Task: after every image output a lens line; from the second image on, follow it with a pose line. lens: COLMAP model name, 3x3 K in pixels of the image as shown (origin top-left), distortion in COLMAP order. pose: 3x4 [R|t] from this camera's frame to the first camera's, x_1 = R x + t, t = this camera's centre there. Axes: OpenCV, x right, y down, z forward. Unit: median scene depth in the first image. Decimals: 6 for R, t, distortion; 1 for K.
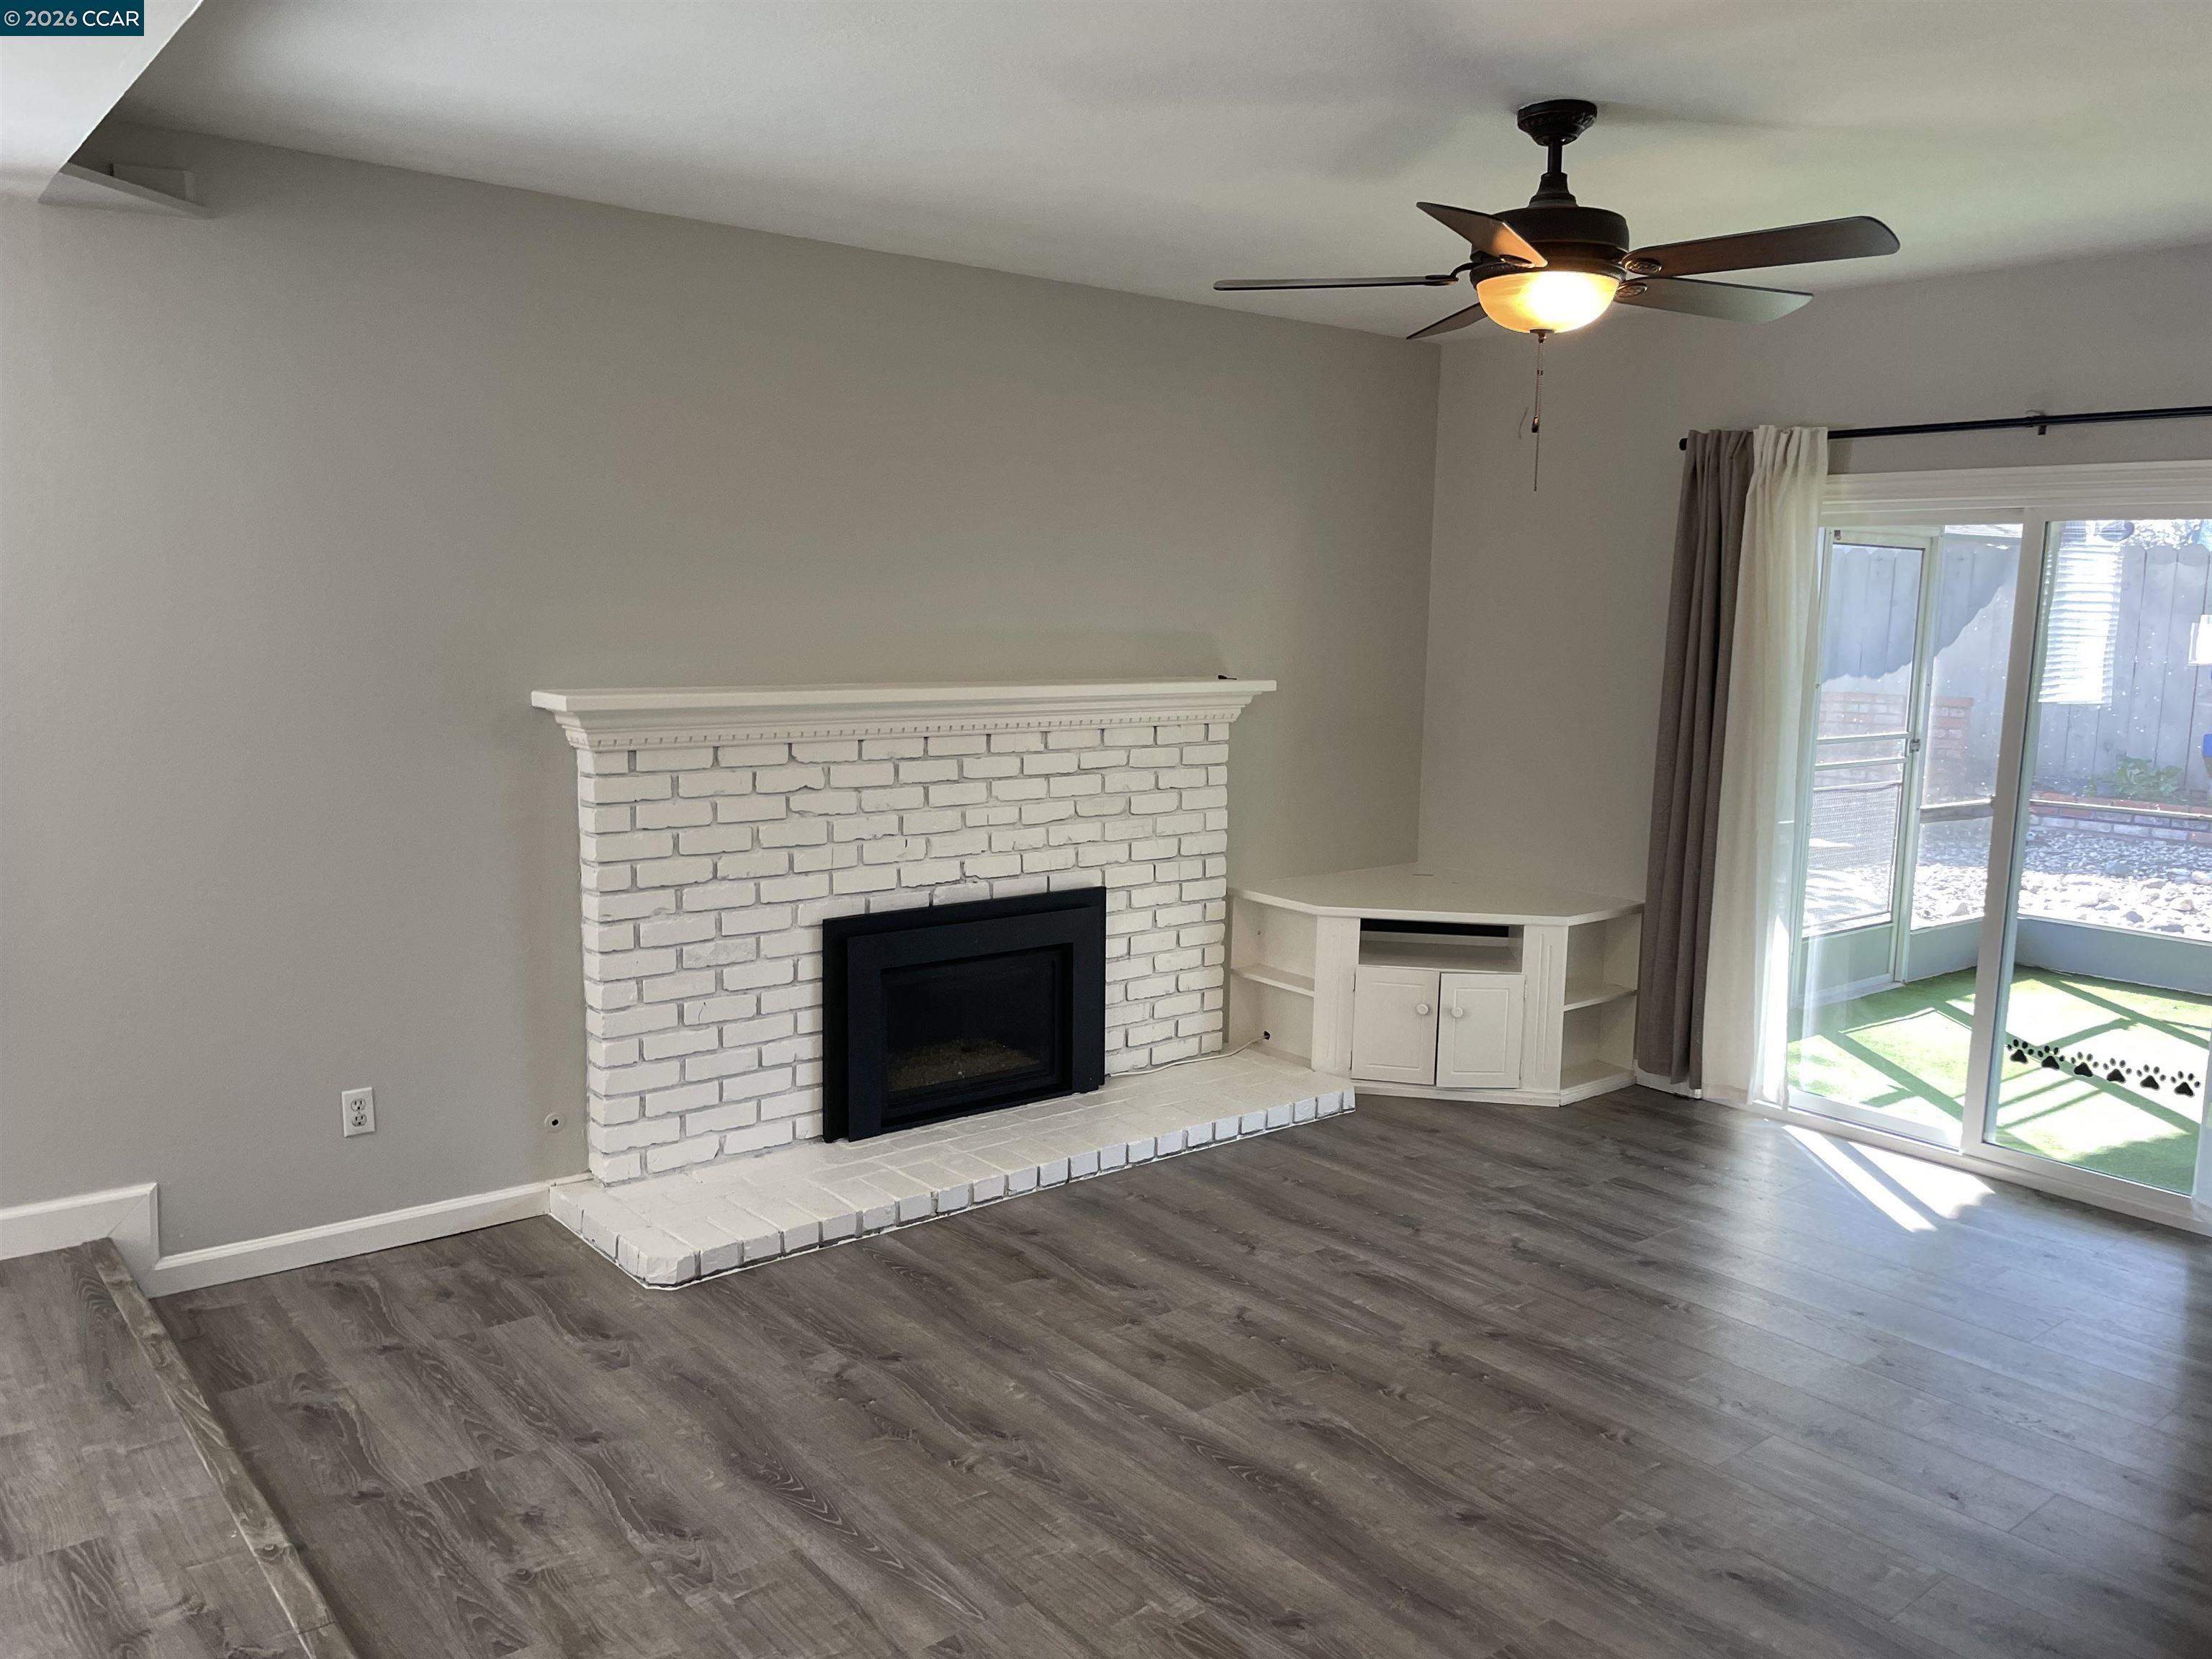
lens RADIAL K [[1681.1, 0, 1104.7], [0, 1681.1, 827.3], [0, 0, 1]] dist [0.071589, -0.007377]
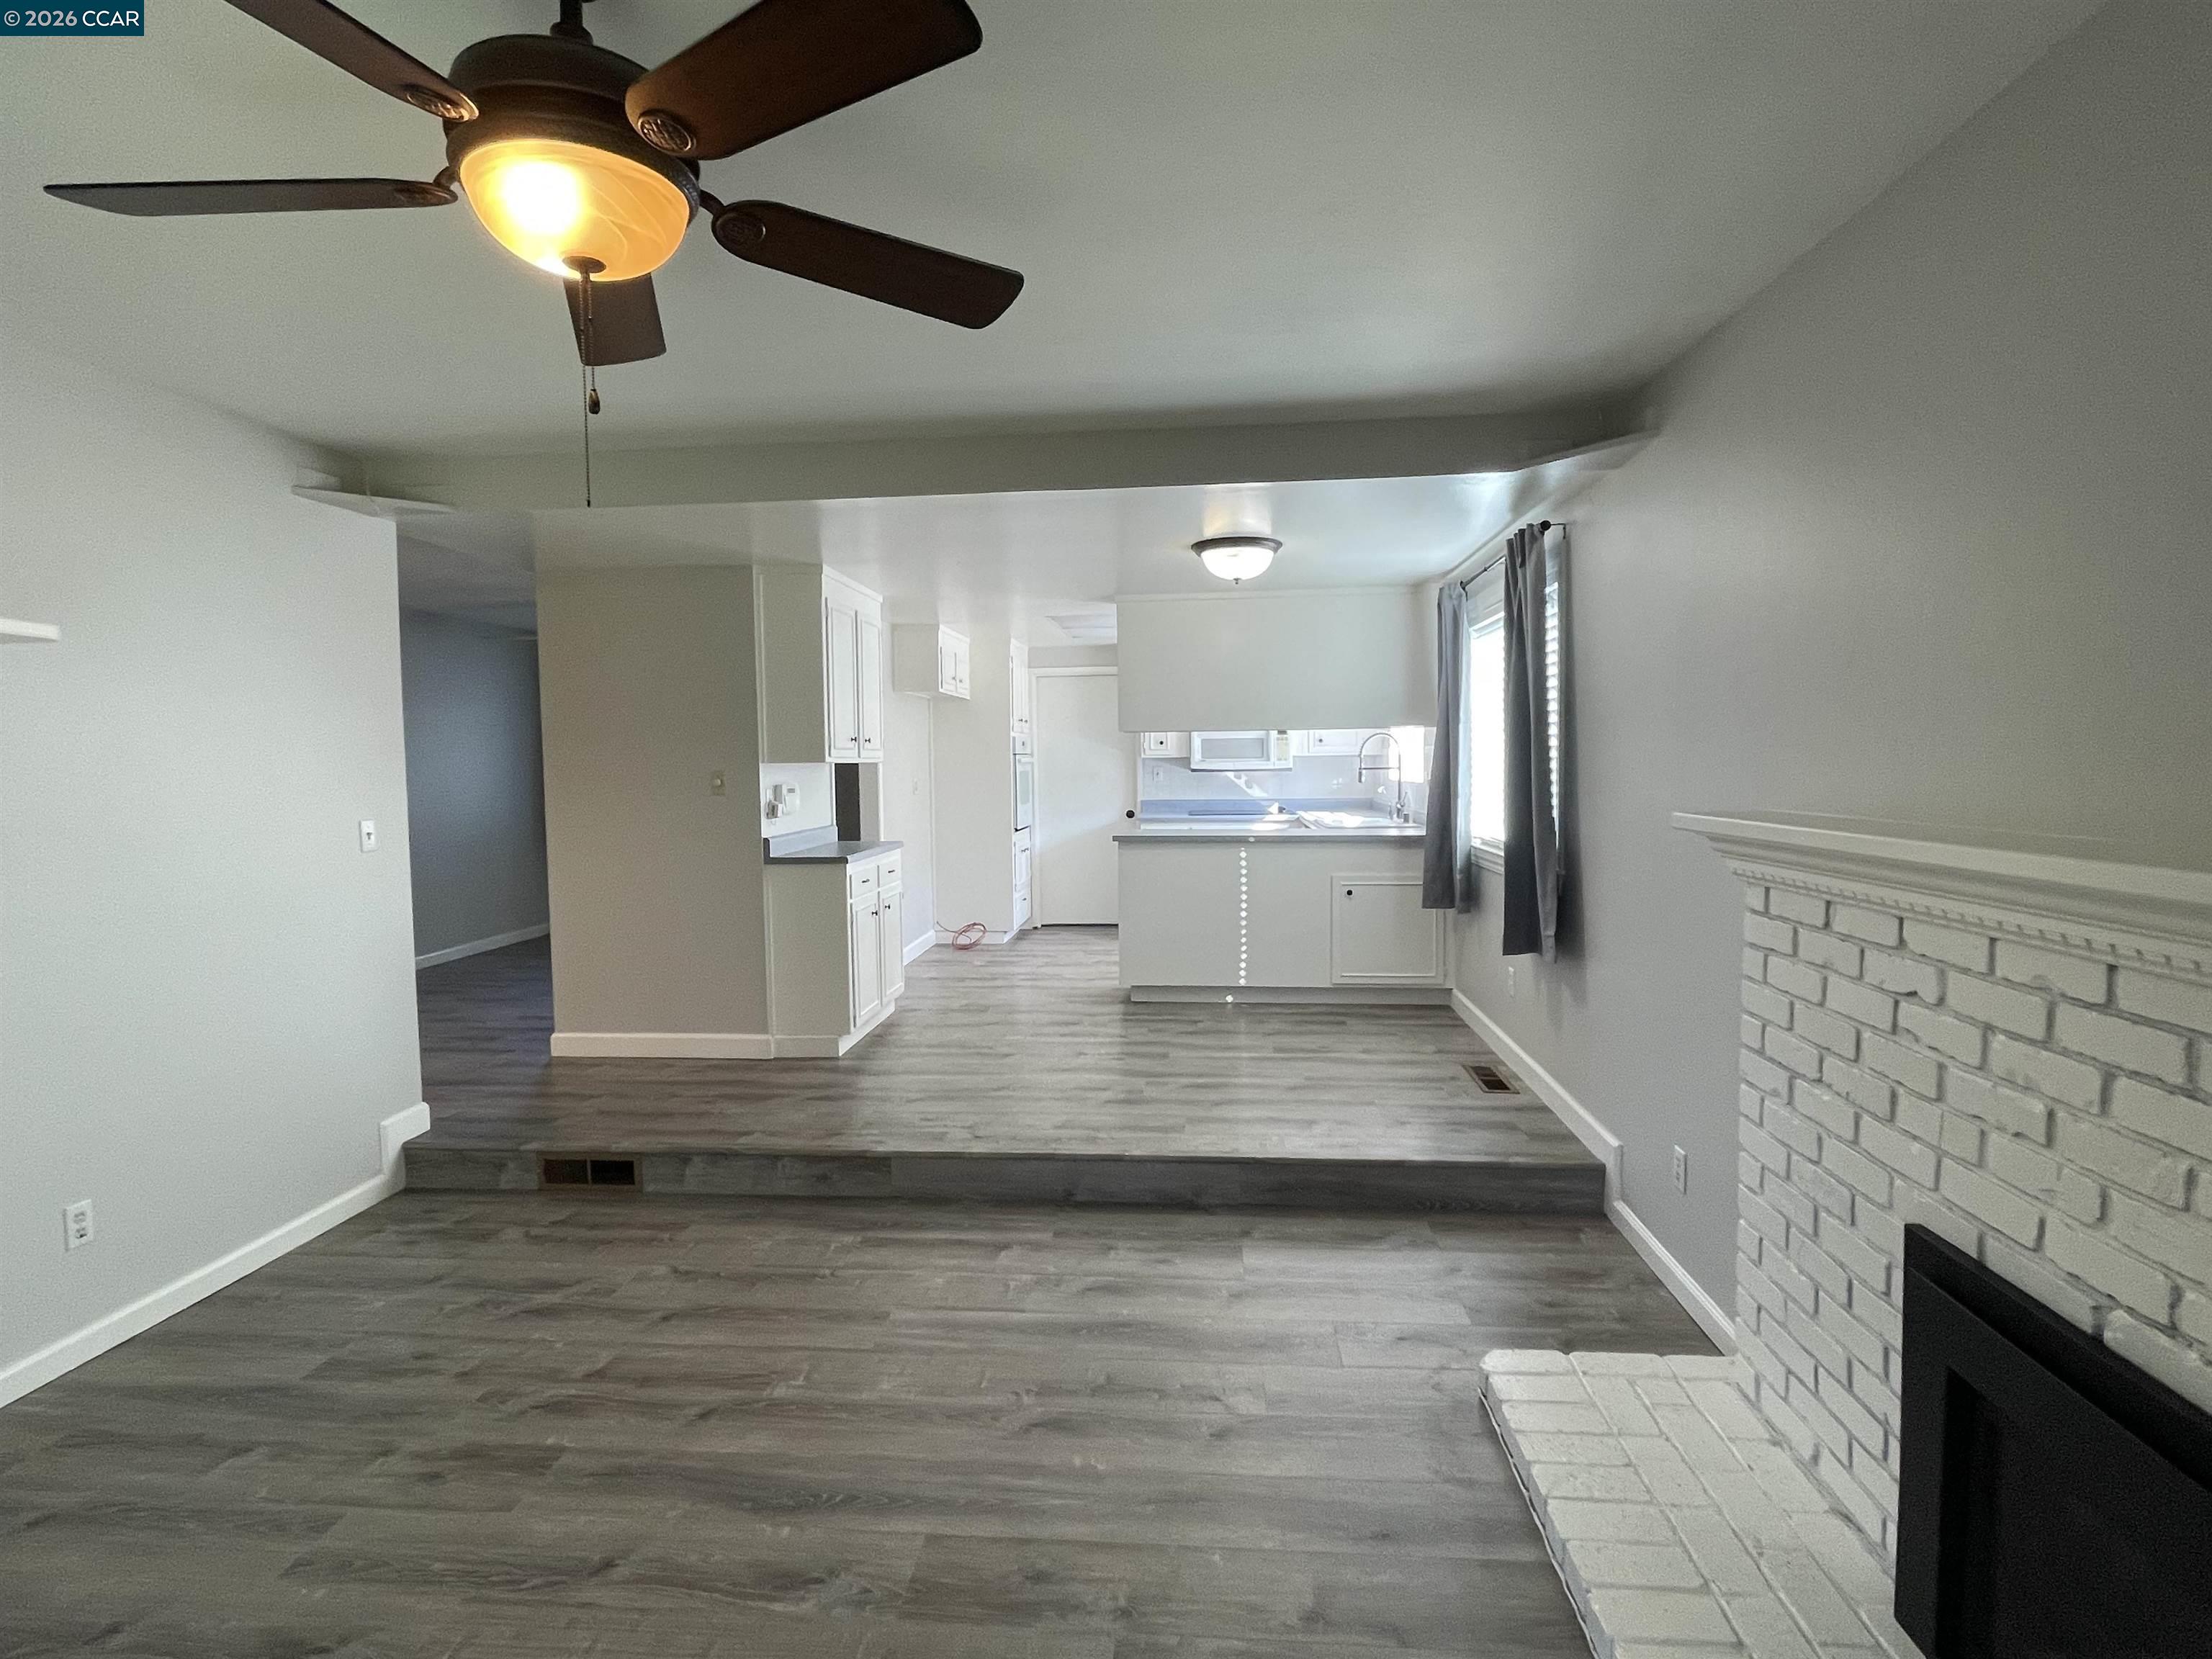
lens RADIAL K [[1112.2, 0, 1103.3], [0, 1112.2, 824.1], [0, 0, 1]] dist [-0.002370, 0.000013]
pose [[-0.697153, 0.035160, -0.716059, 0.320599], [-0.096434, 0.985121, 0.142260, -0.116391], [0.710407, 0.168229, -0.683390, 1.088997]]
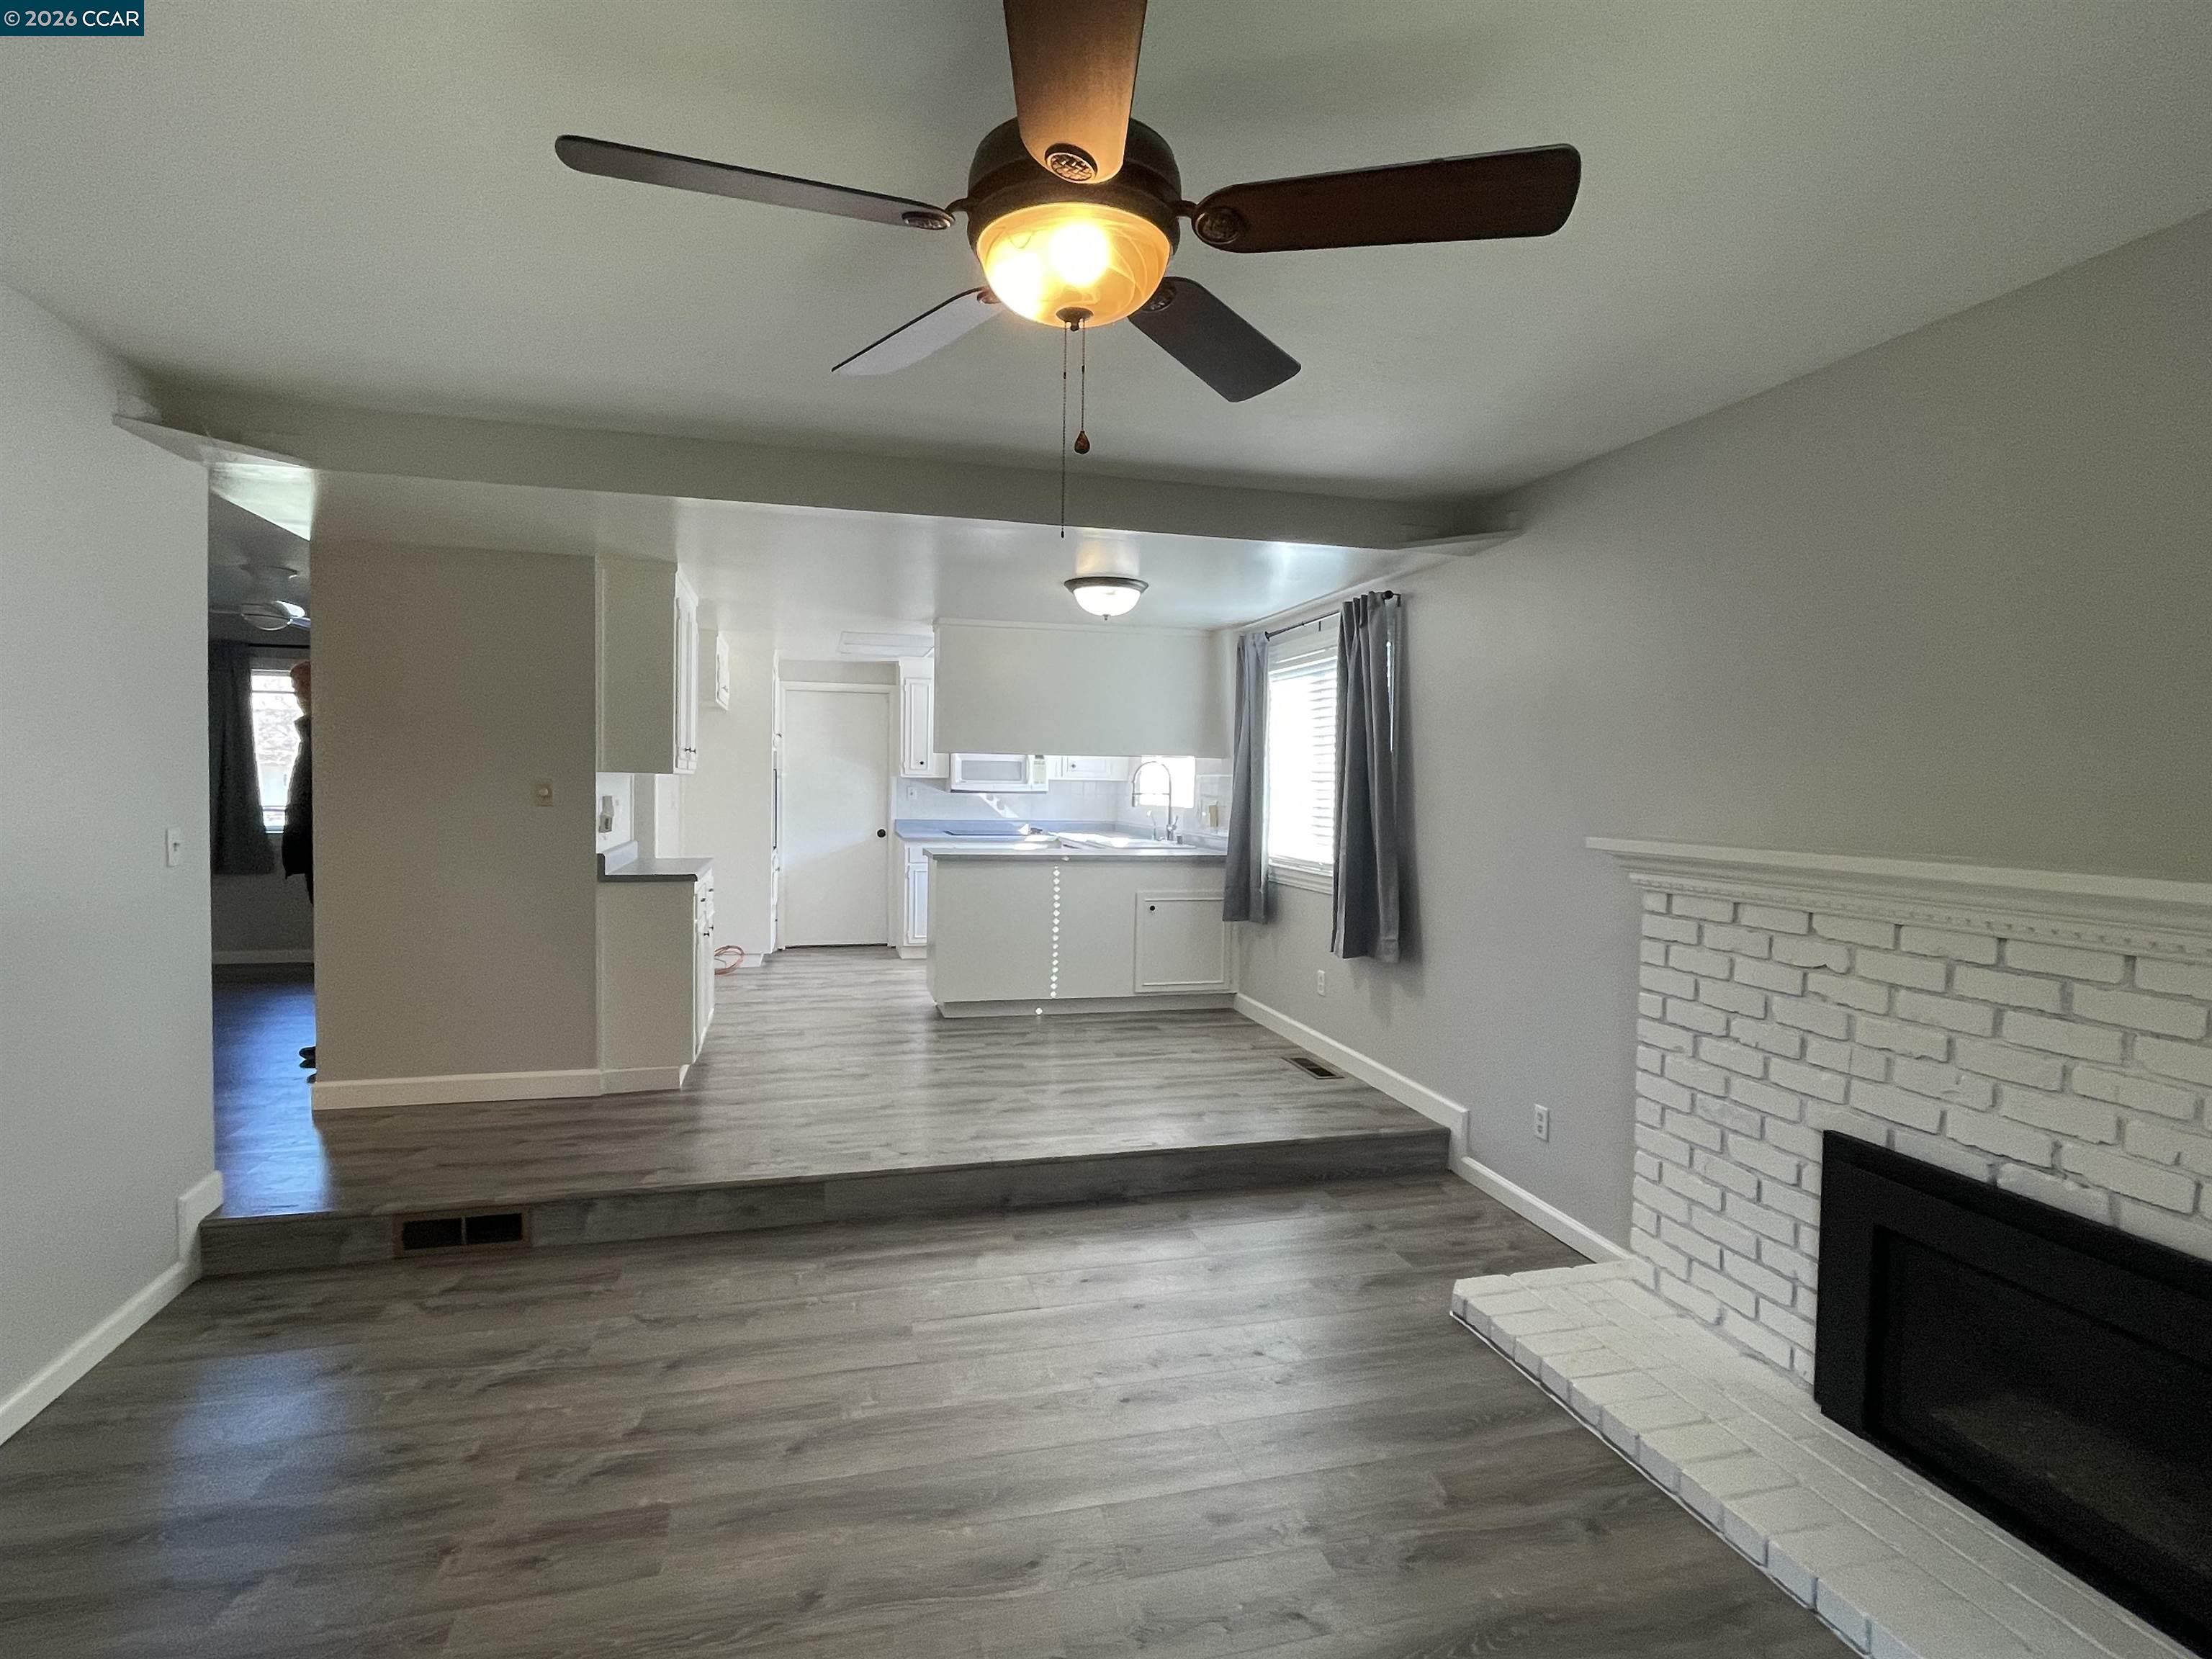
lens RADIAL K [[1112.2, 0, 1103.2], [0, 1112.2, 825.5], [0, 0, 1]] dist [-0.002370, 0.000013]
pose [[-0.406422, 0.013125, -0.913591, 0.502945], [-0.148789, 0.985599, 0.080350, -0.088240], [0.901489, 0.168589, -0.398616, 0.910462]]
